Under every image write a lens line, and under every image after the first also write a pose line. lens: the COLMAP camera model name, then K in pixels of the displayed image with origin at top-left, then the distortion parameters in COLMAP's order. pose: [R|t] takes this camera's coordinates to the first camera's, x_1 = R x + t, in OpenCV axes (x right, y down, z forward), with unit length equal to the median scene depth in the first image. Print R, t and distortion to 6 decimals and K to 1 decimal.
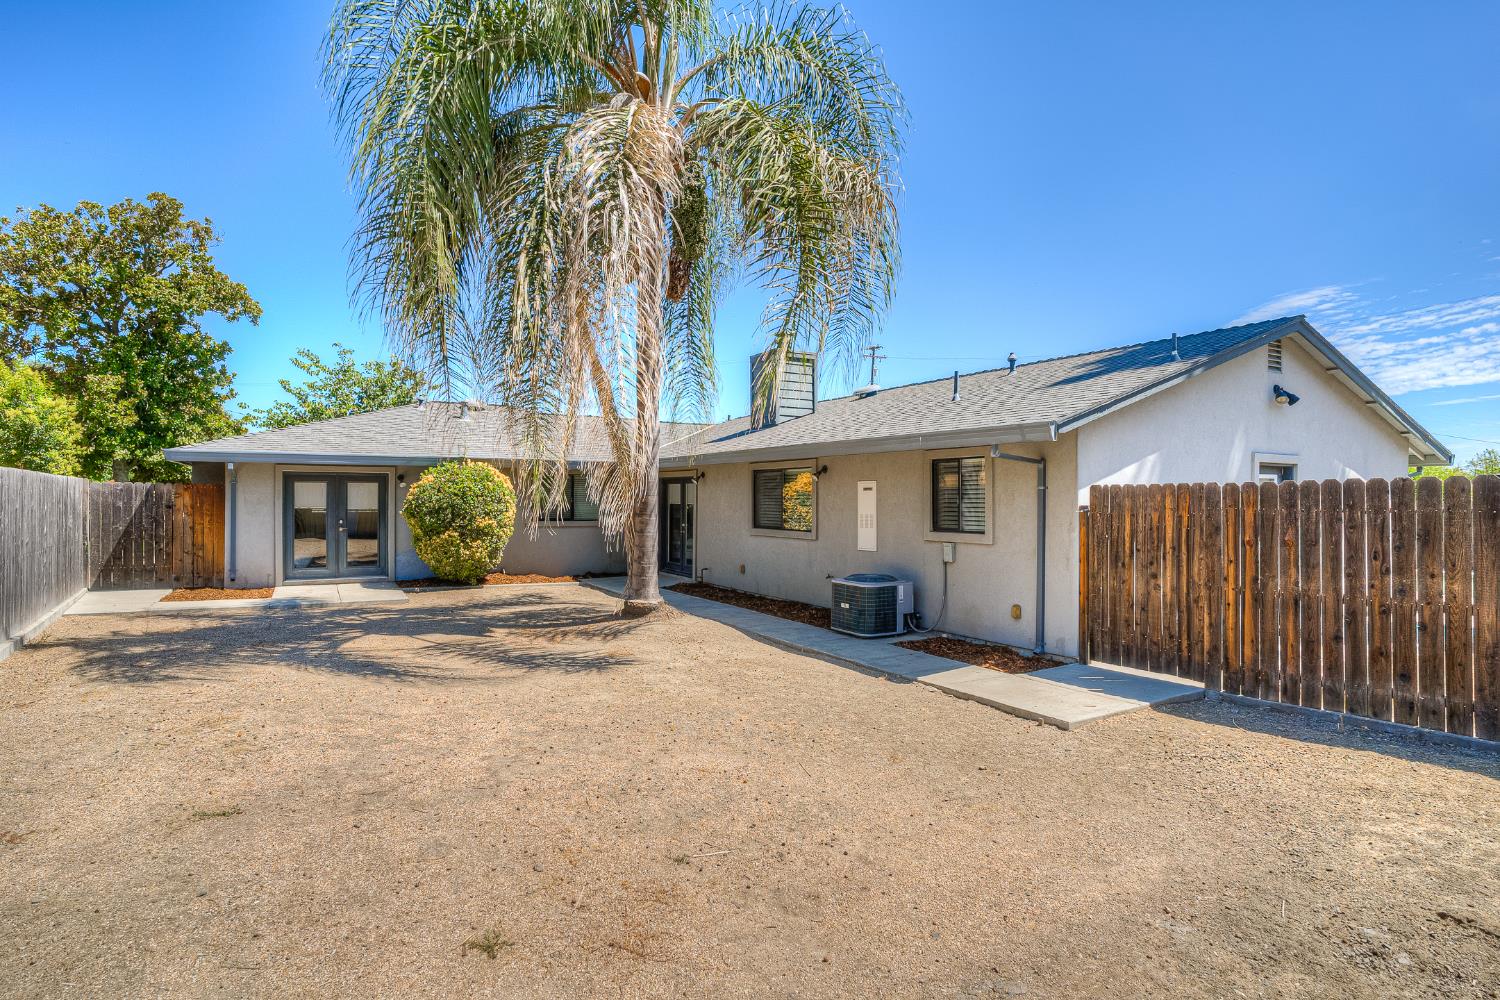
lens RADIAL K [[792.1, 0, 750.0], [0, 792.1, 500.0], [0, 0, 1]] dist [-0.014989, 0.001406]
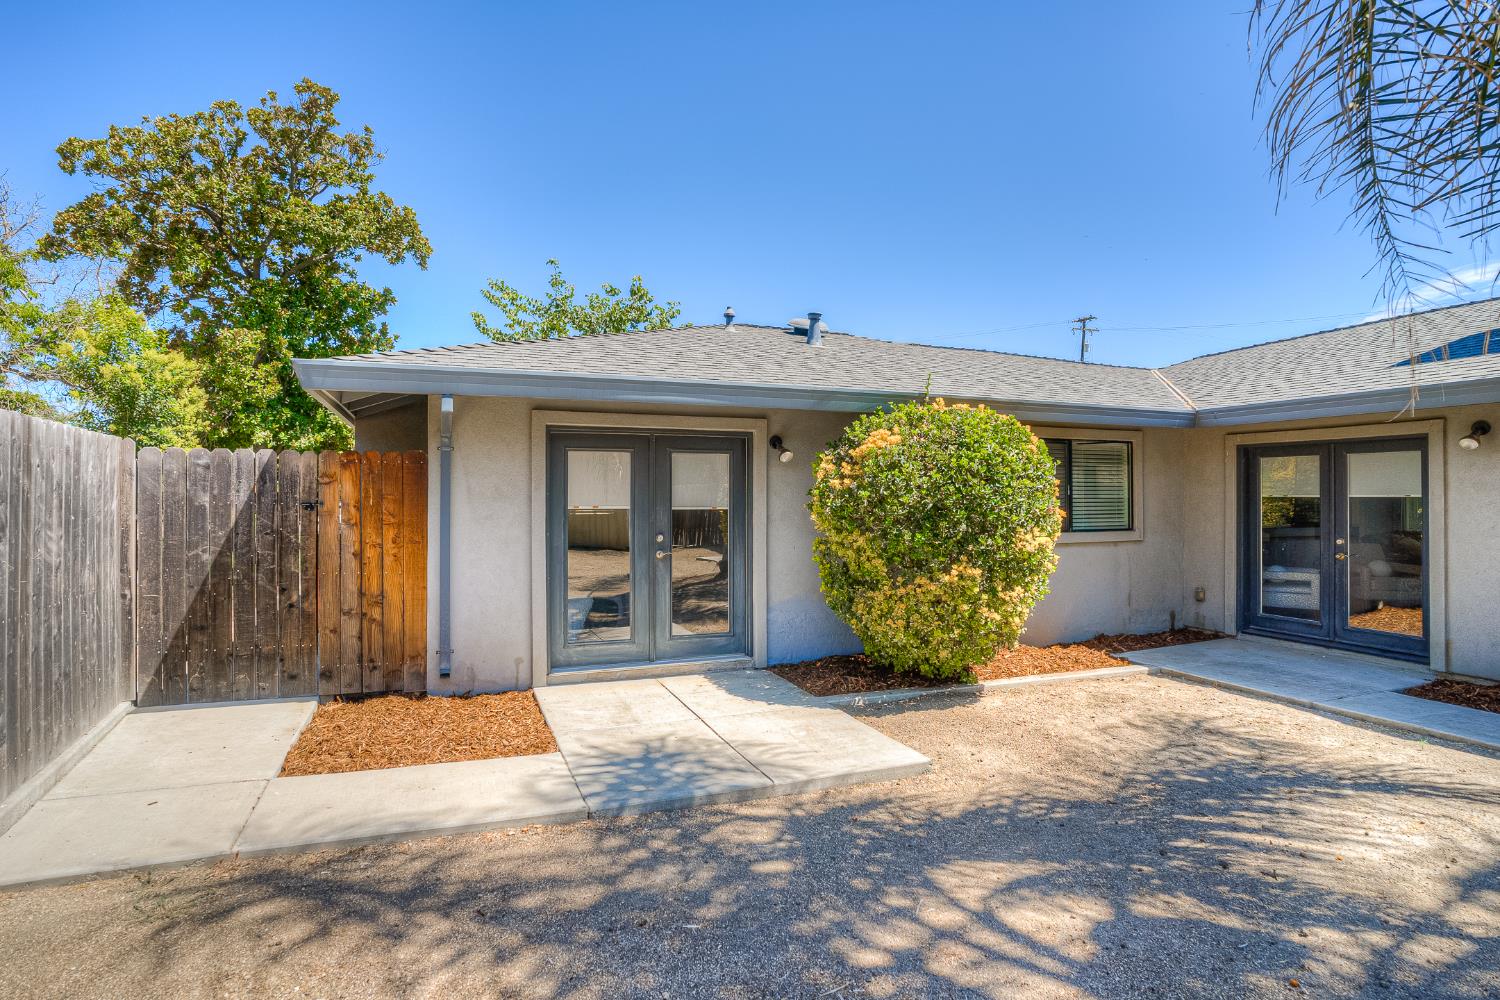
lens RADIAL K [[807.0, 0, 748.6], [0, 807.0, 487.0], [0, 0, 1]] dist [-0.032855, 0.002291]
pose [[0.989153, -0.007254, -0.146707, -0.278391], [0.005113, 0.999875, -0.014970, 0.003850], [0.146798, 0.014058, 0.989067, 0.383523]]
